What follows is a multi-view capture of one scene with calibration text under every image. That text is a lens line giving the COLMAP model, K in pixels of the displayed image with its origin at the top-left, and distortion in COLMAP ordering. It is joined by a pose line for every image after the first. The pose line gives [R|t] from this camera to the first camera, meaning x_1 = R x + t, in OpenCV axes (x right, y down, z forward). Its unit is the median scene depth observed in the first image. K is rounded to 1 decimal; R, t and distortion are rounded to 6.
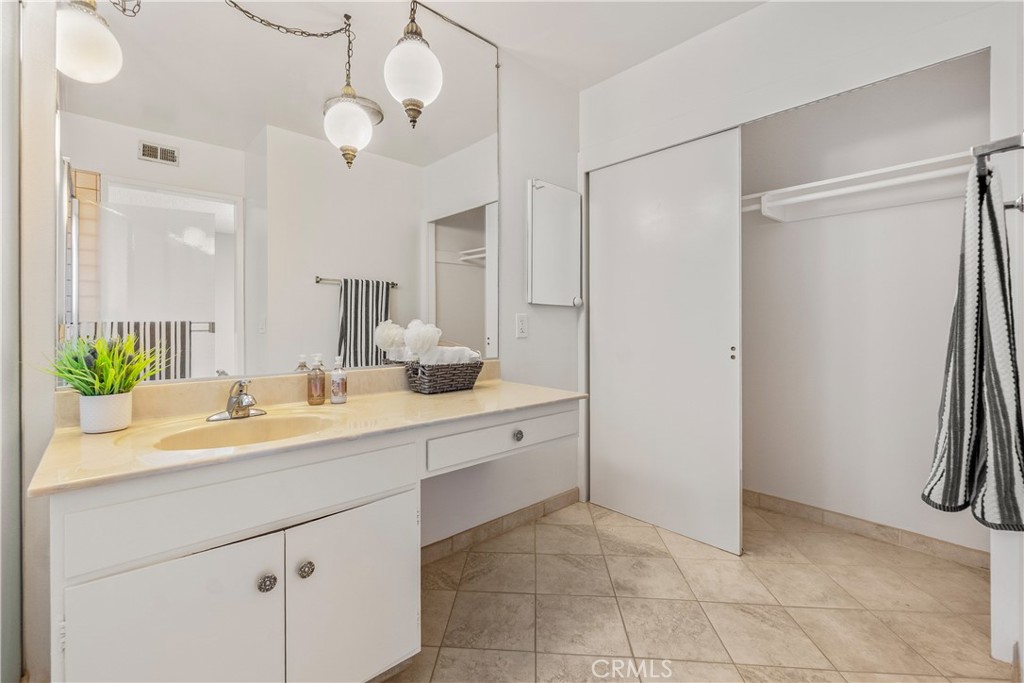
lens RADIAL K [[454.4, 0, 502.2], [0, 454.4, 334.4], [0, 0, 1]] dist [0.000930, -0.000082]
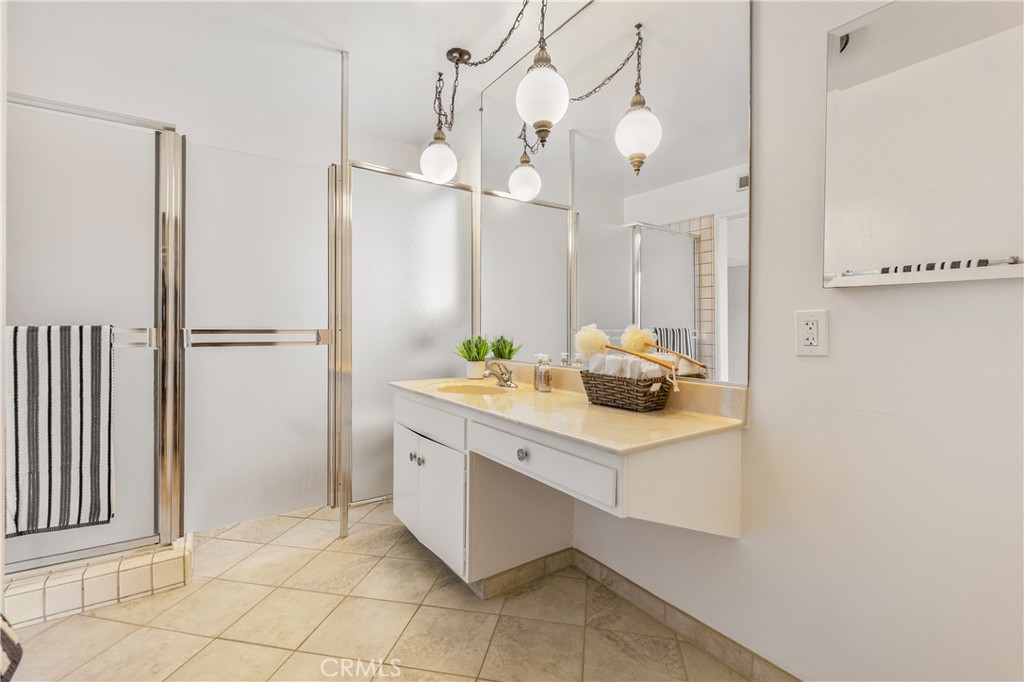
lens RADIAL K [[454.4, 0, 502.0], [0, 454.4, 331.4], [0, 0, 1]] dist [0.000930, -0.000082]
pose [[-0.152218, 0.004978, -0.988334, 0.887889], [-0.023378, 0.999689, 0.008636, -0.023549], [0.988070, 0.024419, -0.152054, 1.055541]]
